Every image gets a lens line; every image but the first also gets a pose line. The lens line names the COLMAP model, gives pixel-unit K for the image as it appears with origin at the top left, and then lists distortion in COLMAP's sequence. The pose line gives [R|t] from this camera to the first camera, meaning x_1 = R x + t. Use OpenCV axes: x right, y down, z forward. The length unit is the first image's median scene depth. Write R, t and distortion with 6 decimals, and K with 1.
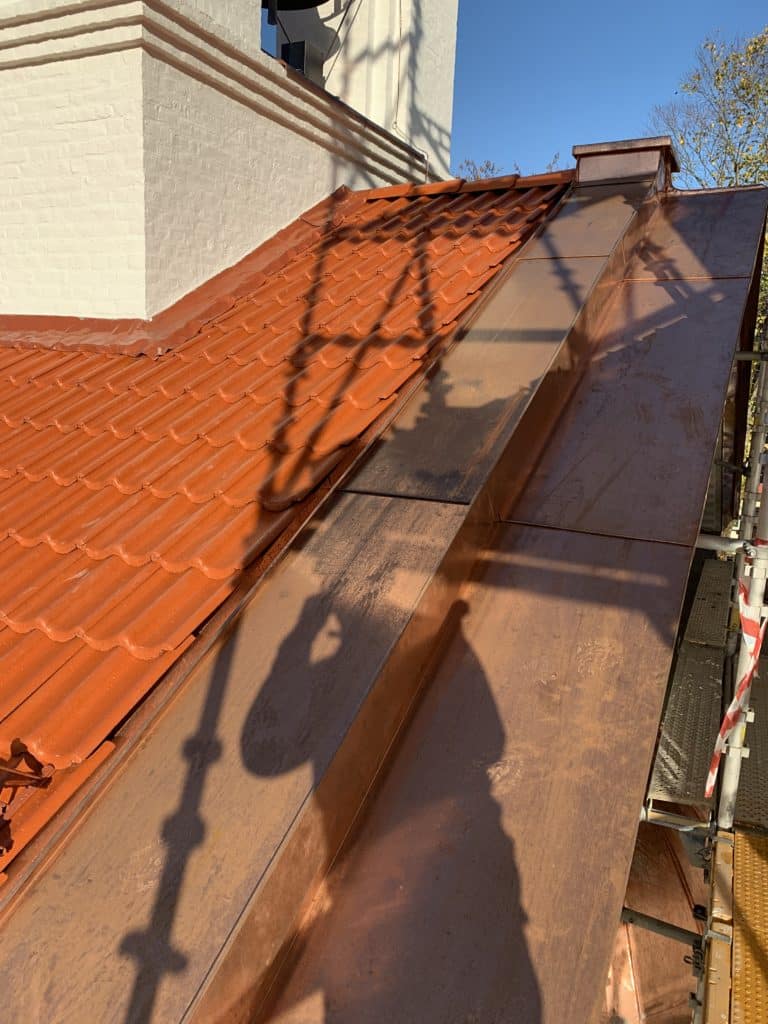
lens RADIAL K [[768.8, 0, 382.7], [0, 768.8, 533.6], [0, 0, 1]] dist [0.000330, -0.002034]
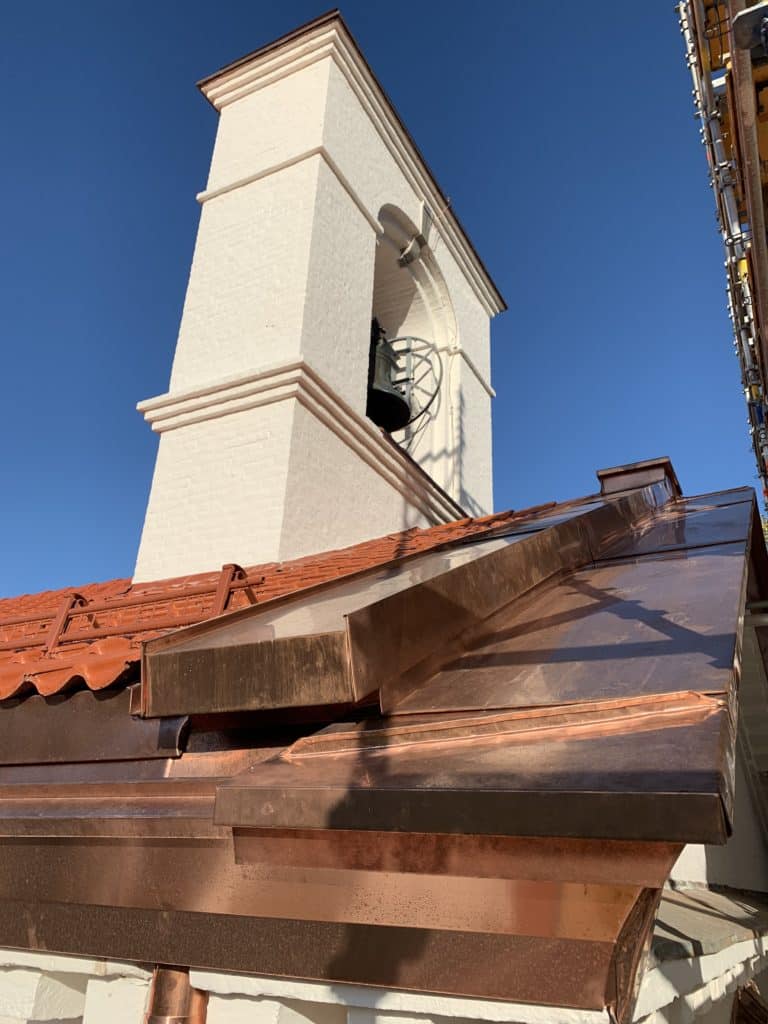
lens RADIAL K [[781.8, 0, 390.8], [0, 781.8, 511.6], [0, 0, 1]] dist [0.046432, -0.037140]
pose [[0.999612, -0.020410, -0.018979, -0.094540], [0.004800, 0.796859, -0.604146, 0.414850], [0.027454, 0.603820, 0.796648, -0.062450]]
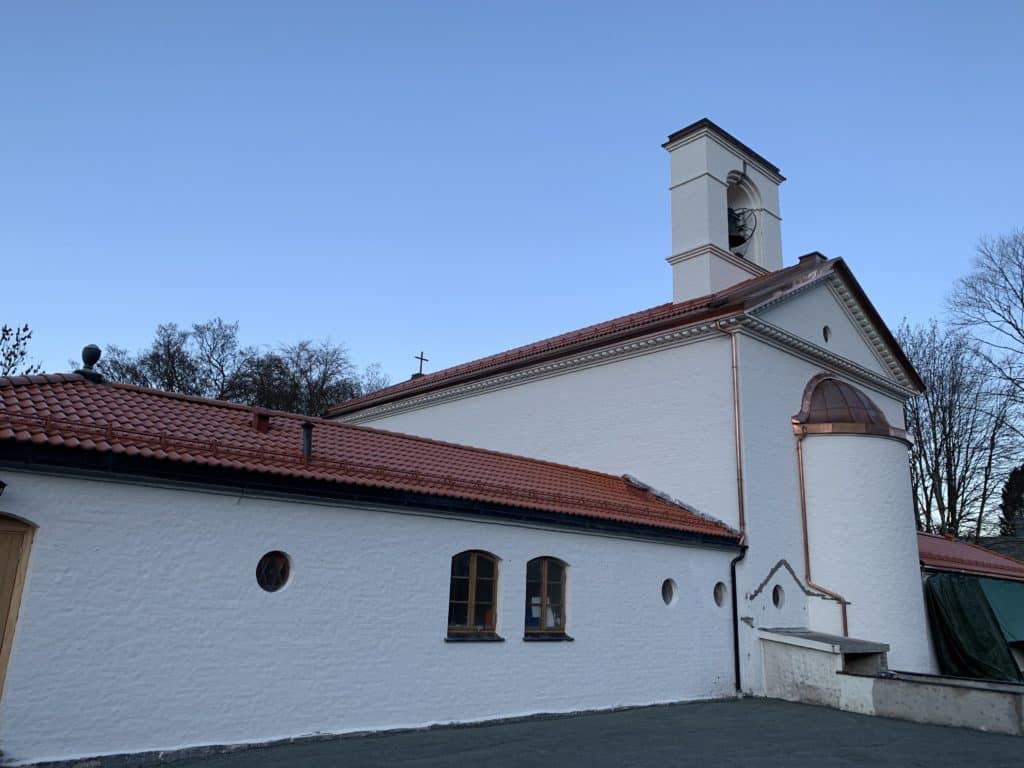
lens RADIAL K [[777.9, 0, 498.0], [0, 777.9, 365.7], [0, 0, 1]] dist [0.010455, -0.005496]
pose [[0.923362, -0.113739, -0.366697, 0.231631], [-0.078312, 0.879234, -0.469908, 2.634593], [0.375859, 0.462612, 0.802944, -3.421405]]
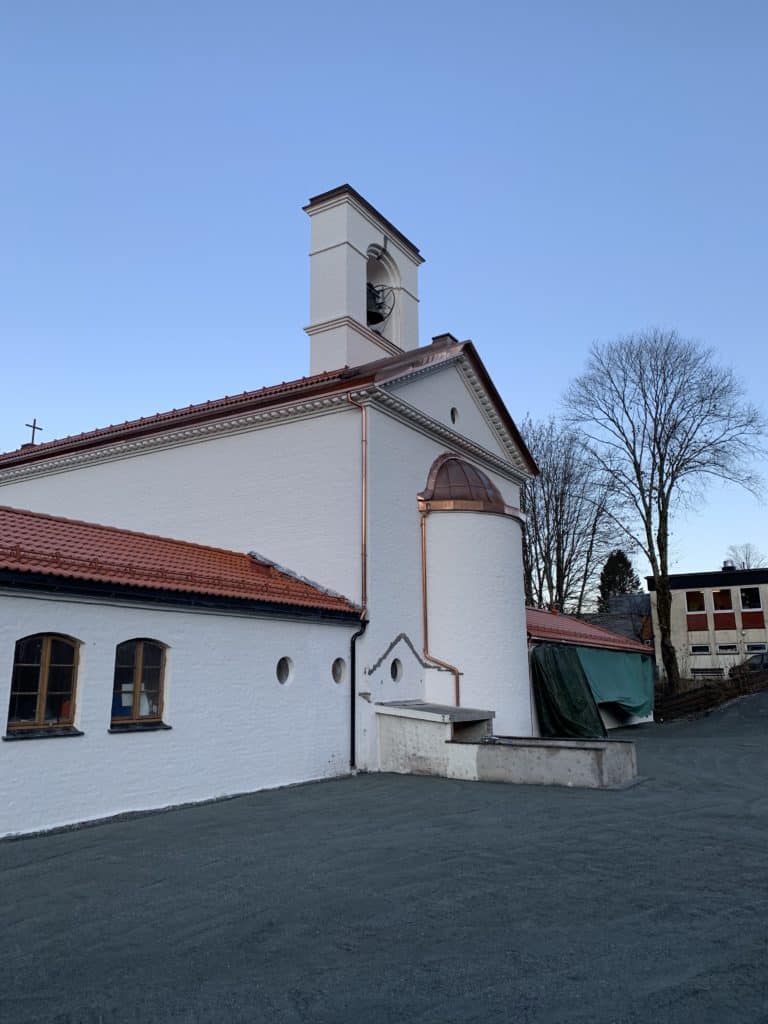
lens RADIAL K [[776.7, 0, 383.6], [0, 776.7, 490.1], [0, 0, 1]] dist [0.112435, -0.195126]
pose [[0.993665, -0.074409, -0.084215, 0.301812], [0.030503, 0.899839, -0.435155, 2.597160], [0.108160, 0.429830, 0.896408, -3.132973]]
